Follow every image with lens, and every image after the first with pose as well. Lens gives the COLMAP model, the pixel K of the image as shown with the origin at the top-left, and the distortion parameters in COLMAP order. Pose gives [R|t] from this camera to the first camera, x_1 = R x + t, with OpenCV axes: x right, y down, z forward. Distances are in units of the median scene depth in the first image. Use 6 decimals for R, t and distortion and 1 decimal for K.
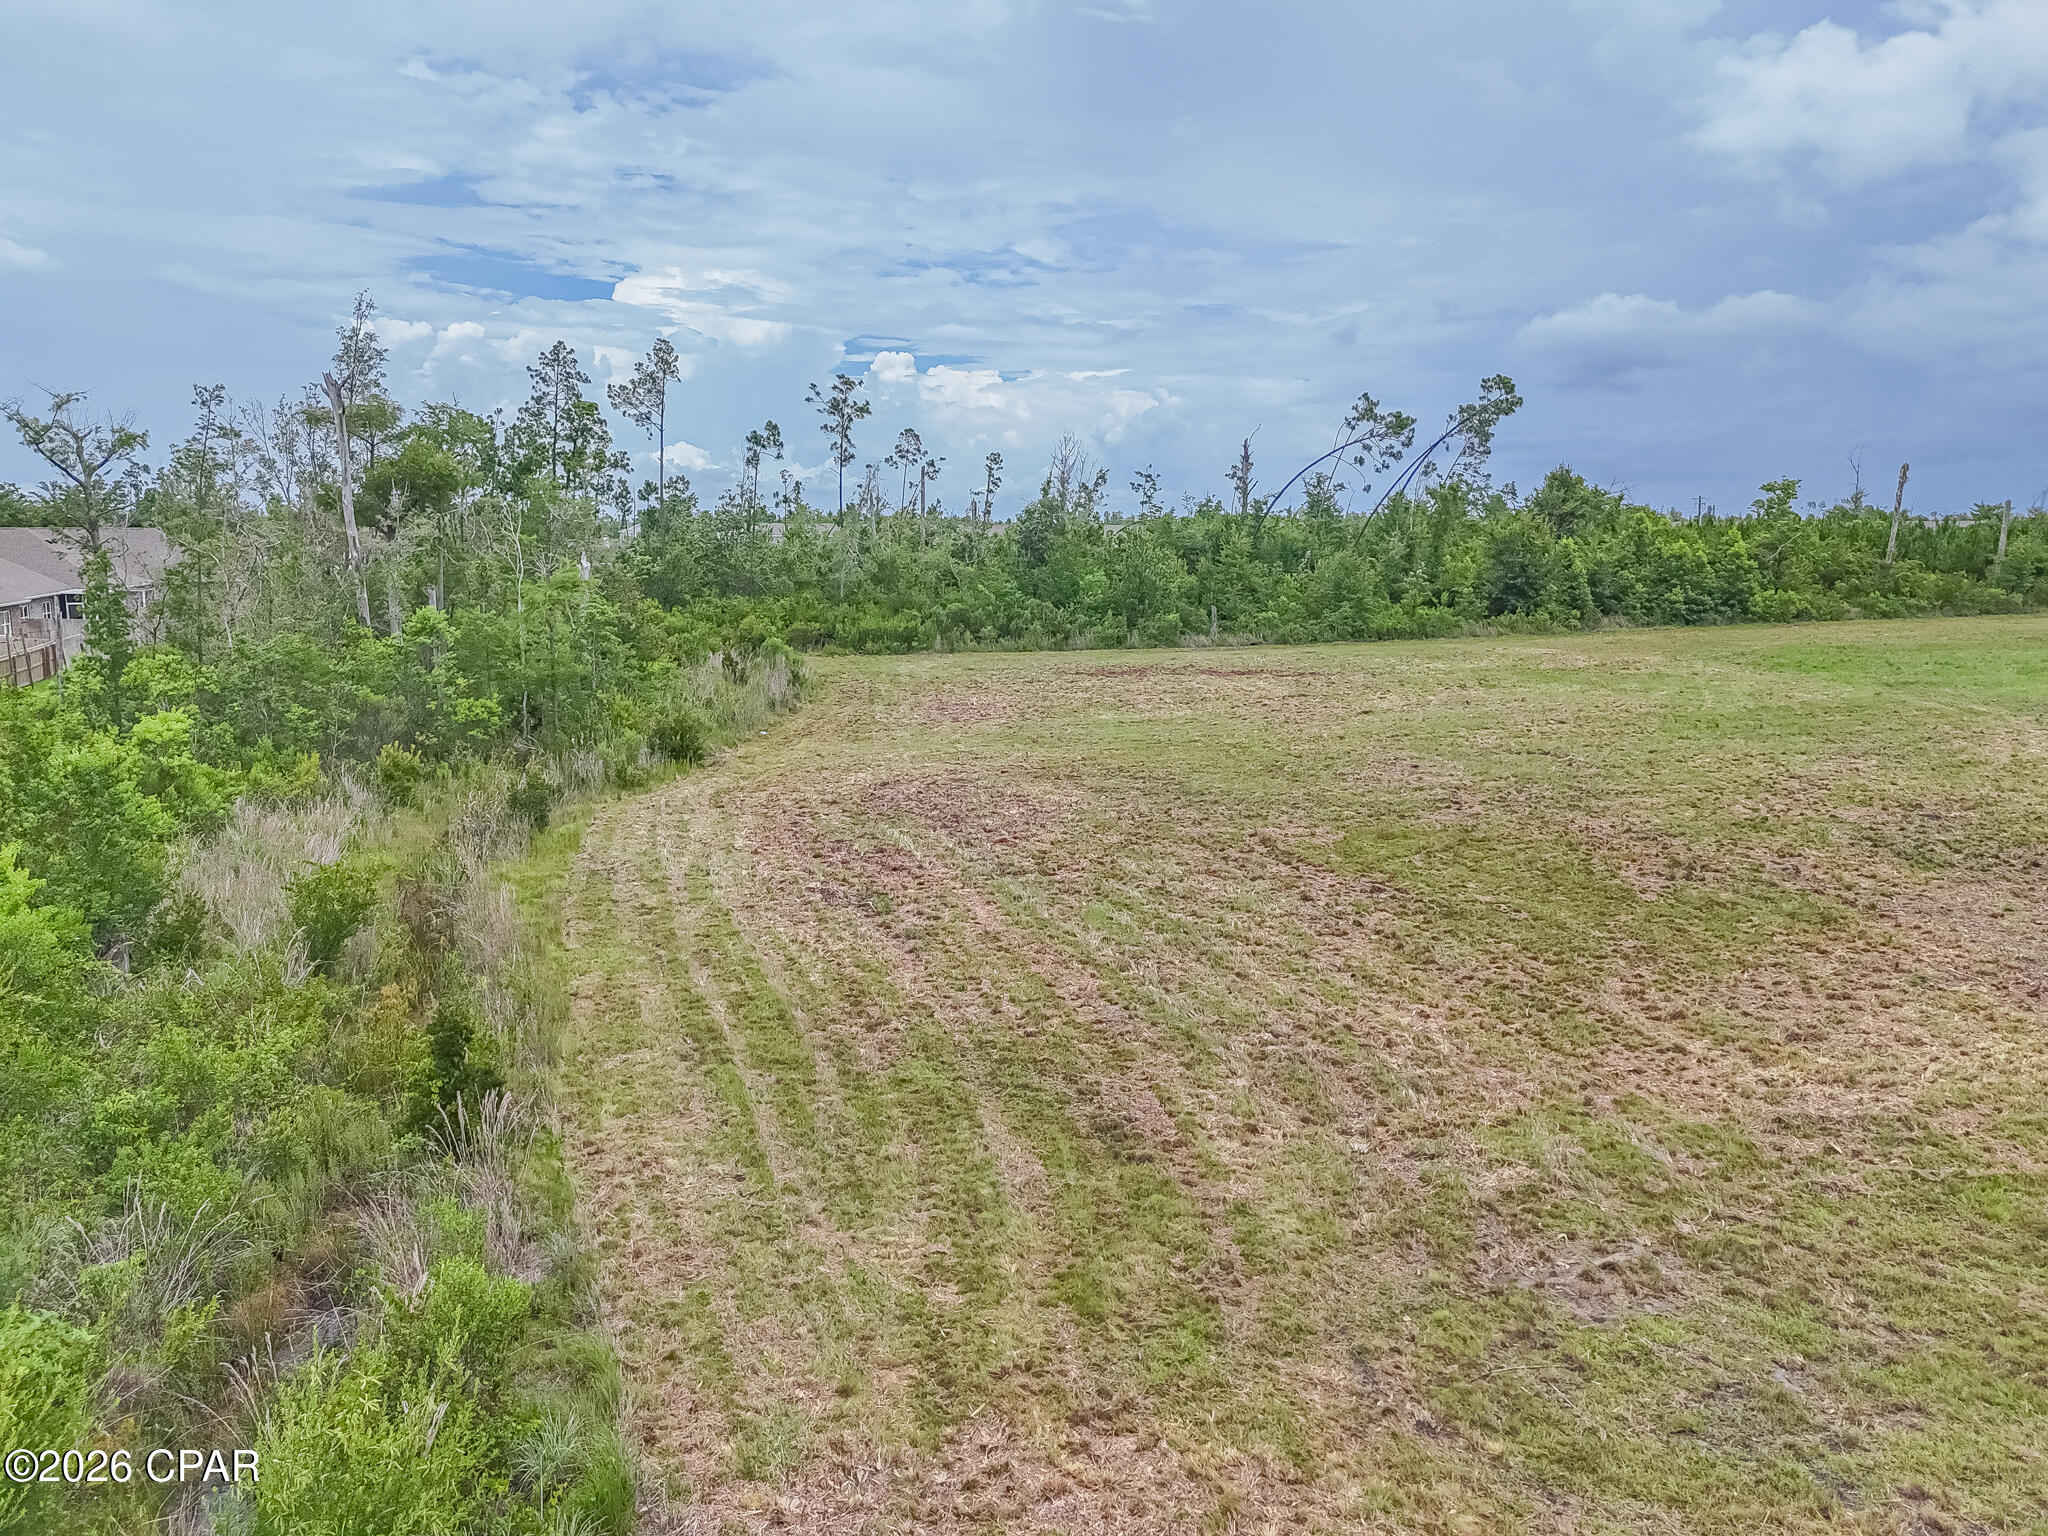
lens RADIAL K [[1541.0, 0, 1024.0], [0, 1541.0, 768.0], [0, 0, 1]] dist [-0.003724, 0.003372]
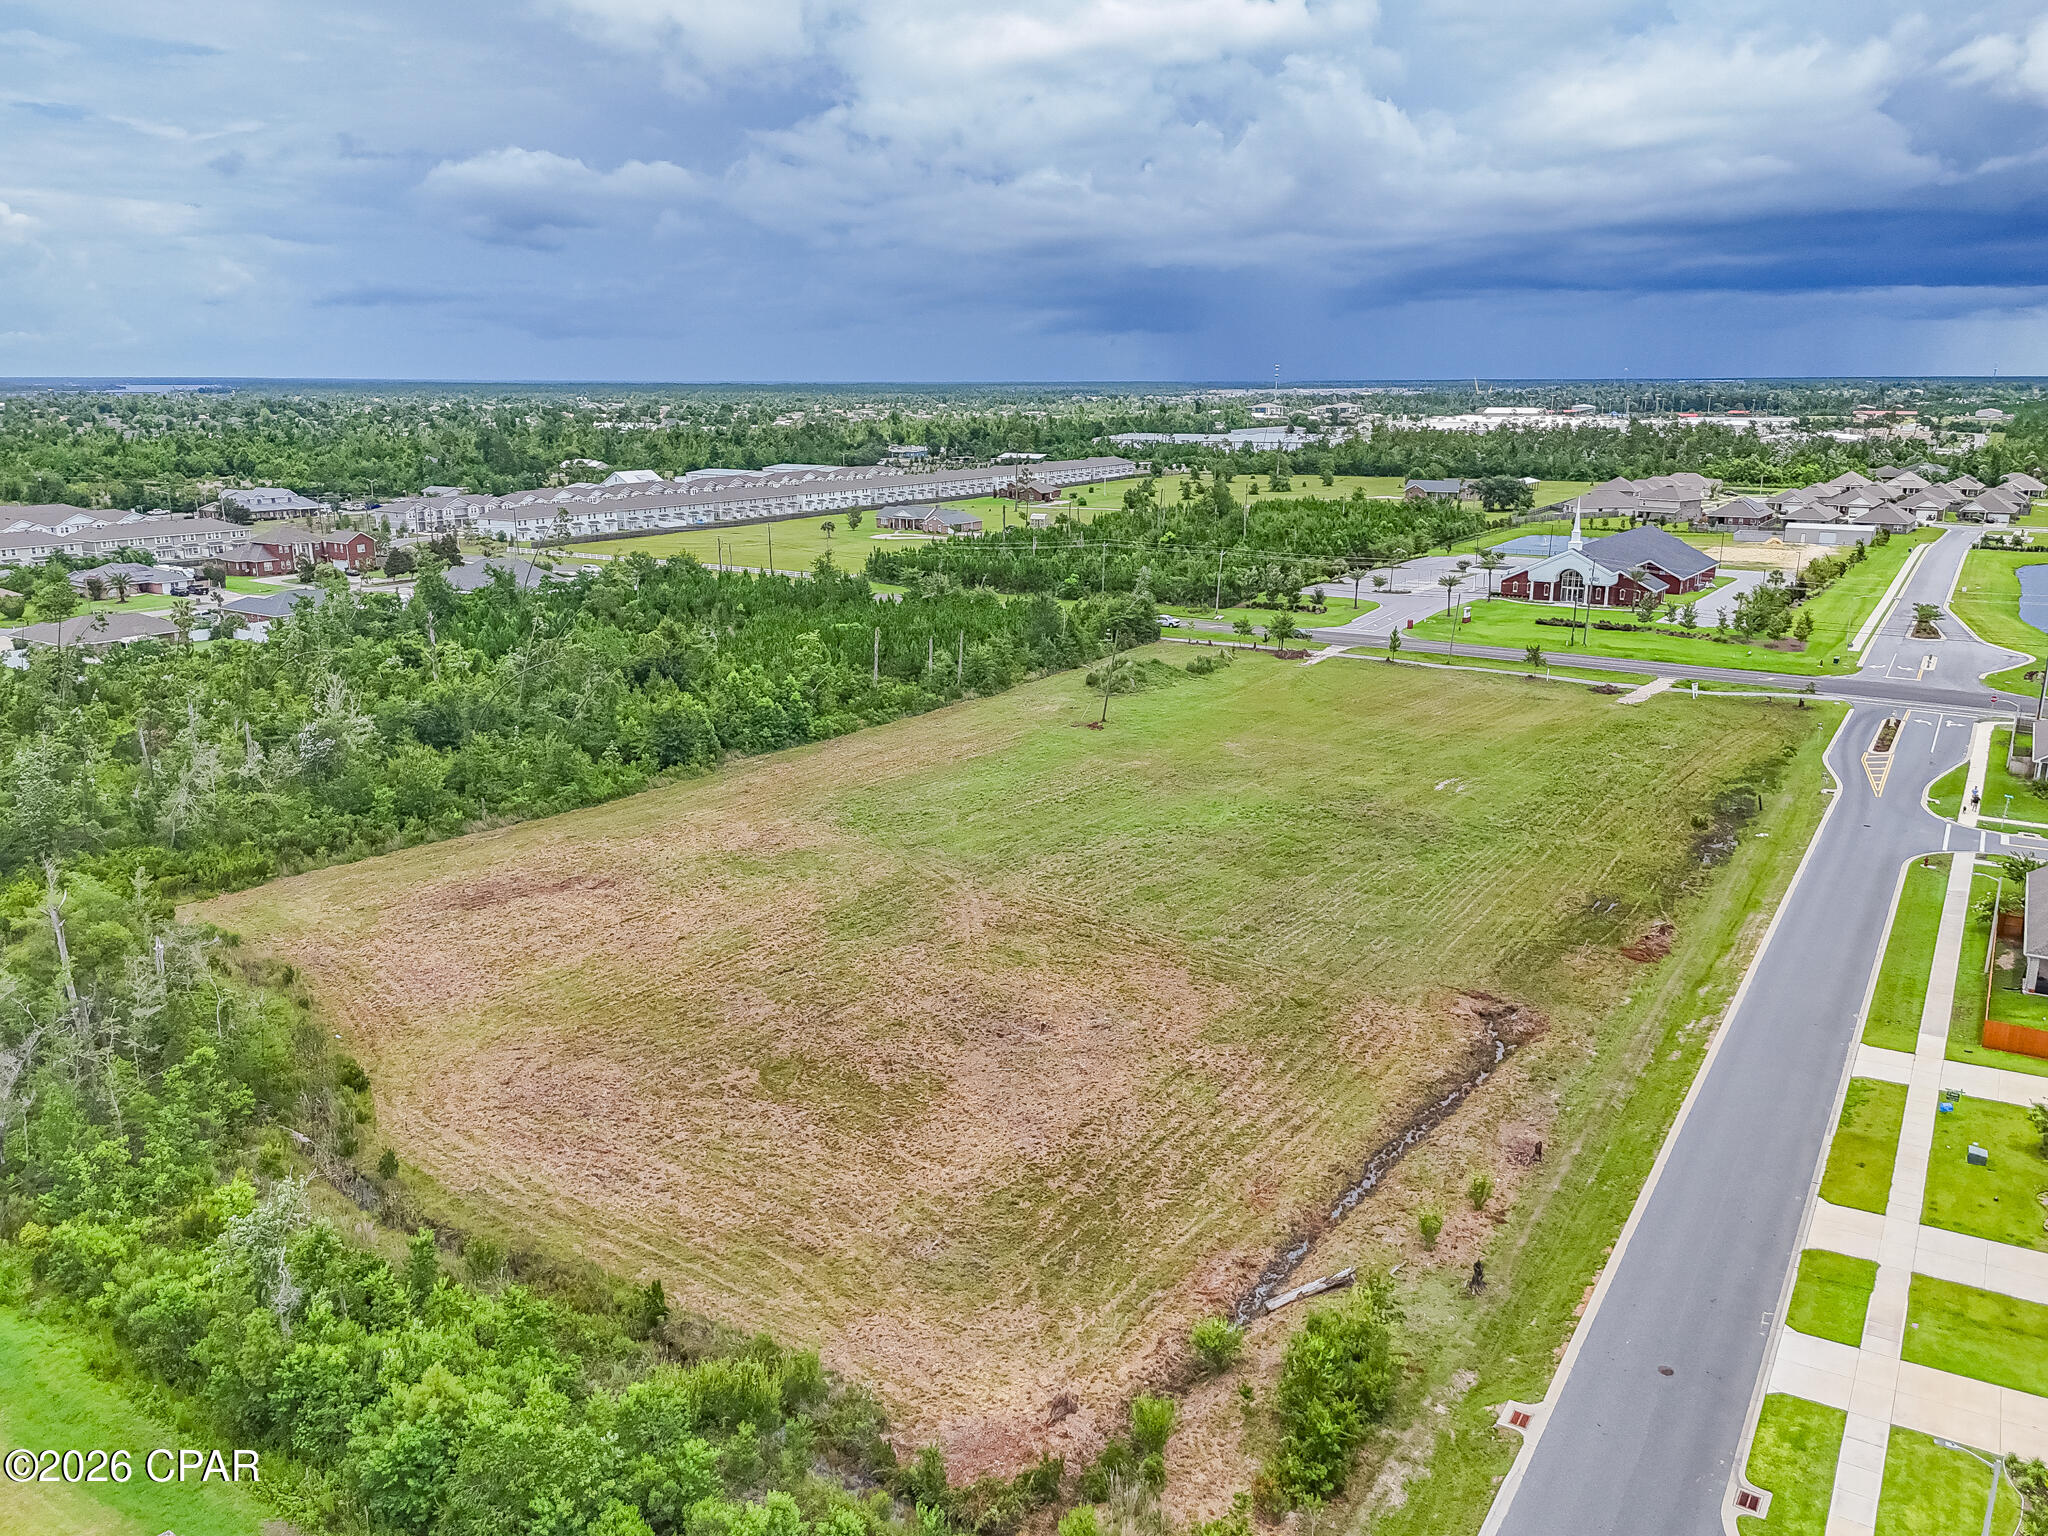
lens RADIAL K [[1513.7, 0, 1024.0], [0, 1513.7, 768.0], [0, 0, 1]] dist [0.085526, -0.108433]
pose [[0.790160, -0.157795, 0.592240, -0.022528], [0.090565, 0.985743, 0.141807, -0.020715], [-0.606173, -0.058414, 0.793185, -0.030311]]
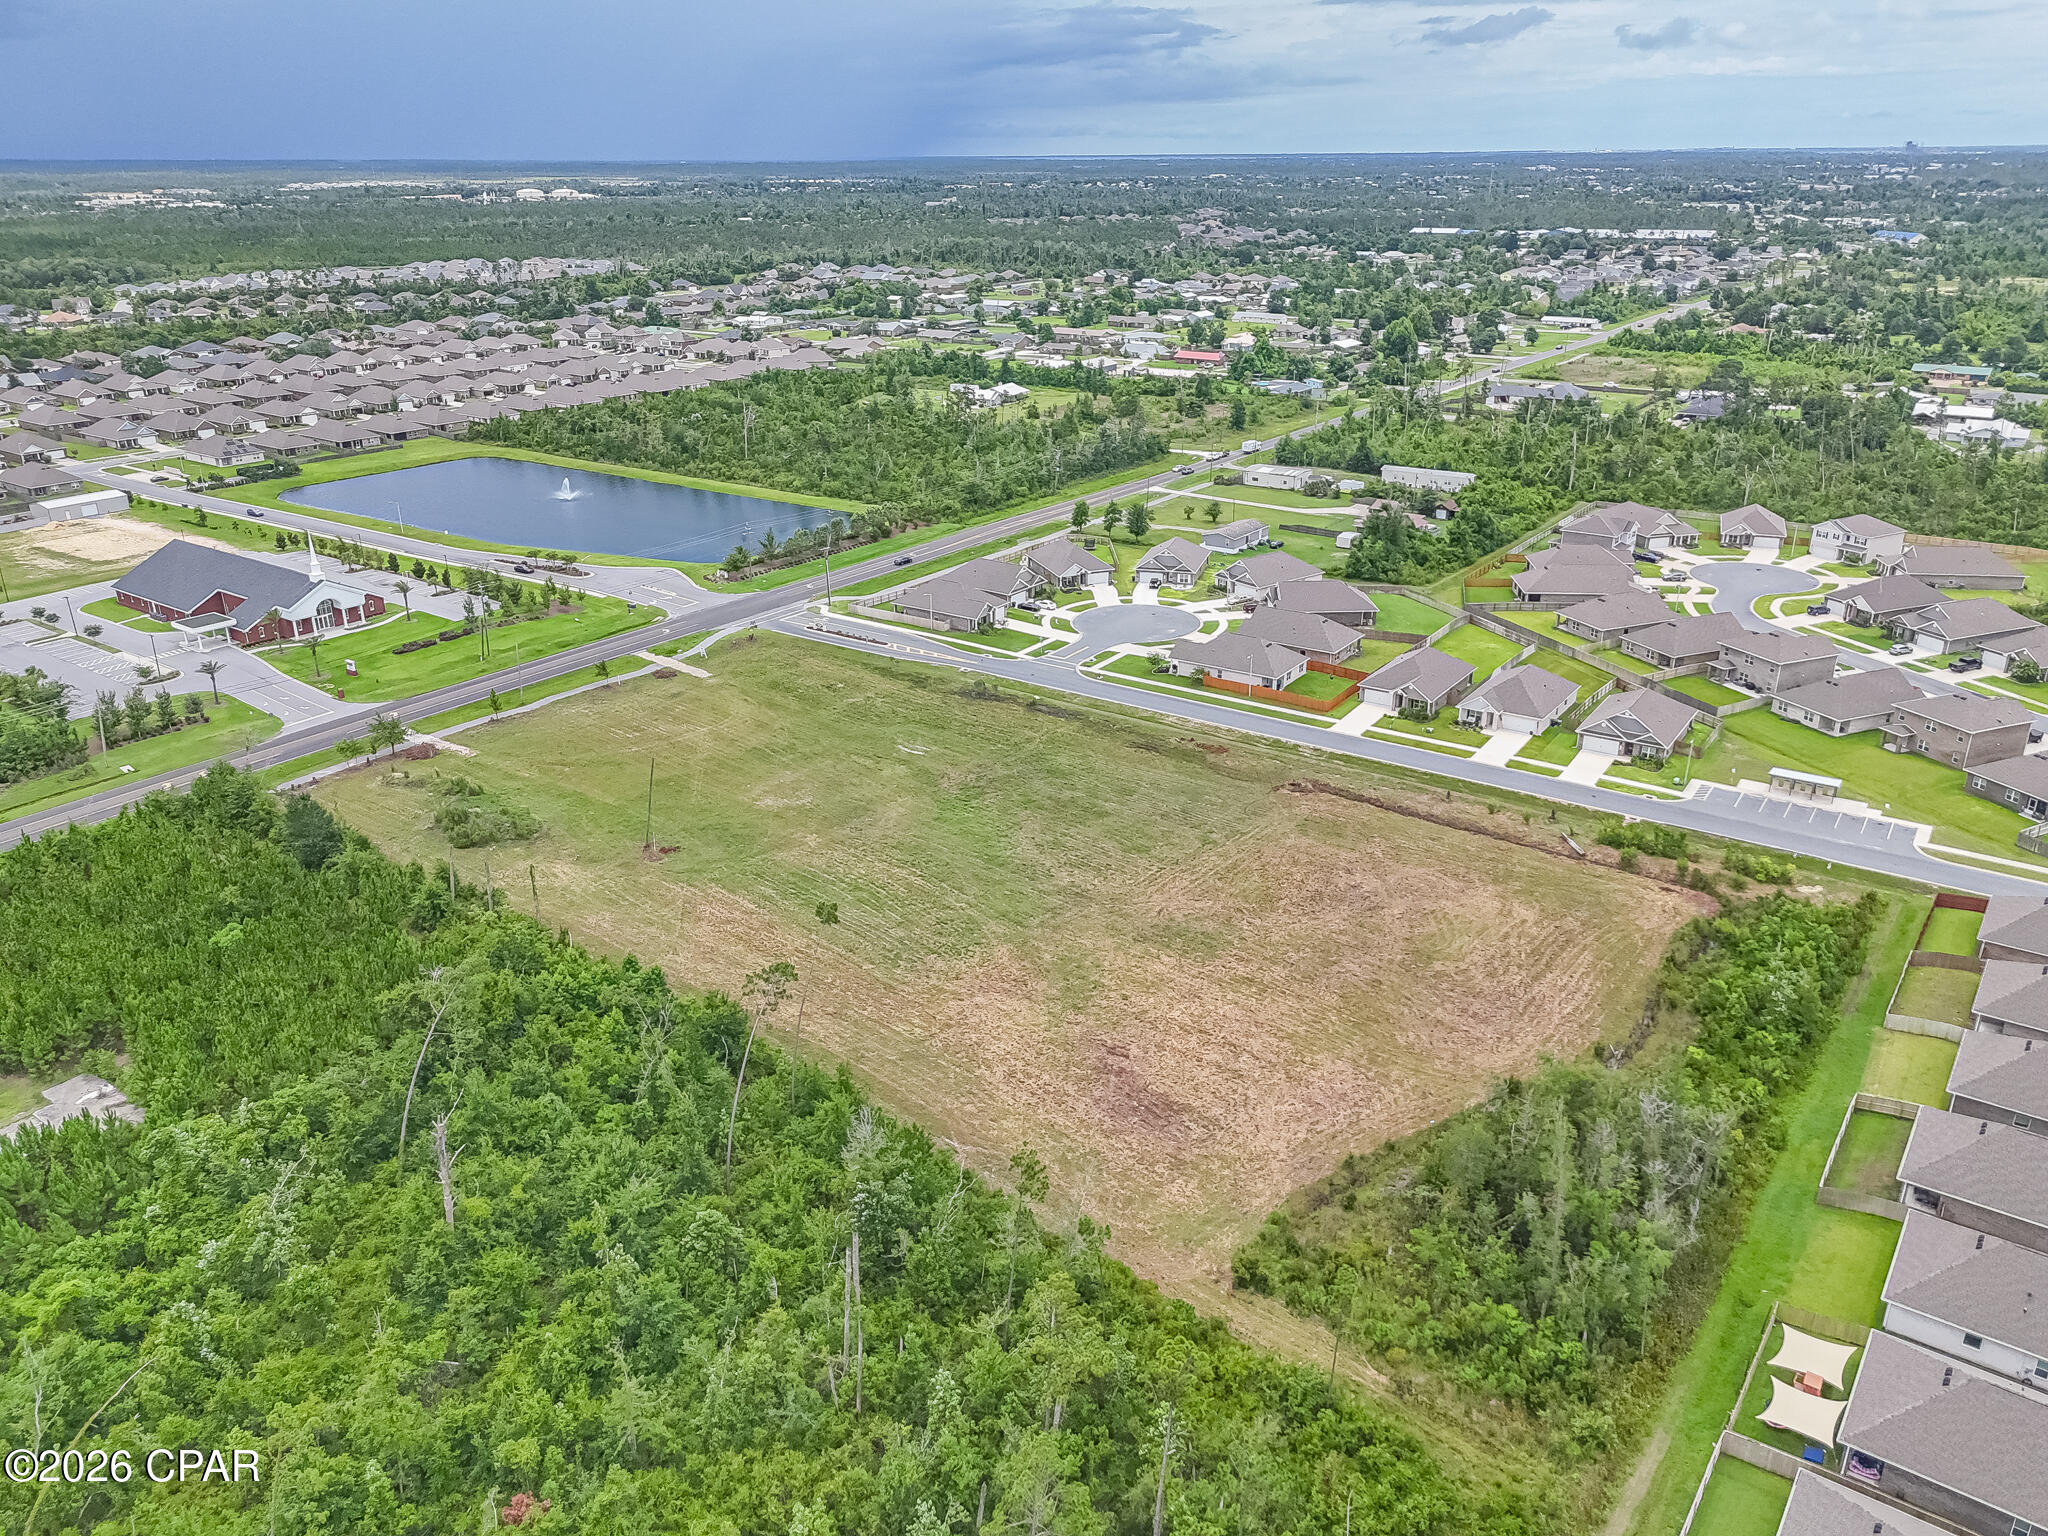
lens RADIAL K [[1513.7, 0, 1024.0], [0, 1513.7, 768.0], [0, 0, 1]] dist [0.085526, -0.108433]
pose [[-0.580956, -0.307084, 0.753783, -0.058453], [0.125754, 0.881114, 0.455878, -0.068134], [-0.804162, 0.359636, -0.473272, 0.098814]]
